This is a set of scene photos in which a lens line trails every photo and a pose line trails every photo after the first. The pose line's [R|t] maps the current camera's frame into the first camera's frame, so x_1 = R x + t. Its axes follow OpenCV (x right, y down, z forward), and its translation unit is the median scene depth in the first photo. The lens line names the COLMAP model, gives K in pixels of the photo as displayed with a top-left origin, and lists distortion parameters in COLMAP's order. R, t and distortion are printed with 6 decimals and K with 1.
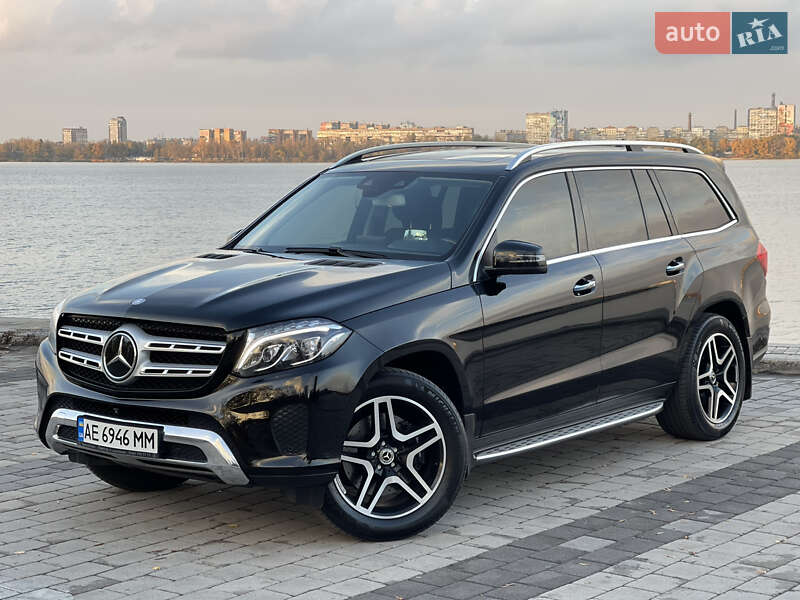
lens RADIAL K [[1478.4, 0, 392.1], [0, 1478.4, 300.9], [0, 0, 1]] dist [0.224183, 0.083384]
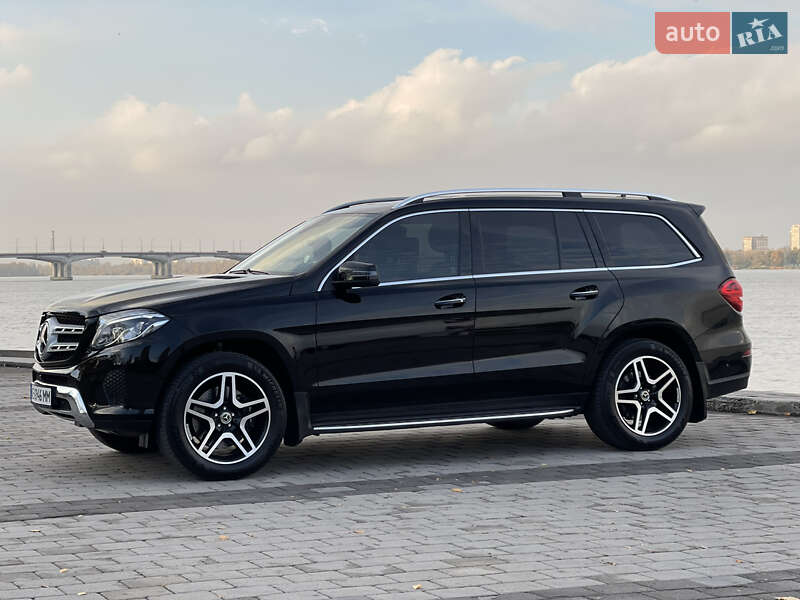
lens RADIAL K [[1478.4, 0, 392.1], [0, 1478.4, 300.9], [0, 0, 1]] dist [0.224183, 0.083384]
pose [[0.905352, -0.001199, -0.424659, 0.708603], [-0.032286, 0.996907, -0.071648, 0.091630], [0.423432, 0.078577, 0.902514, -0.139770]]
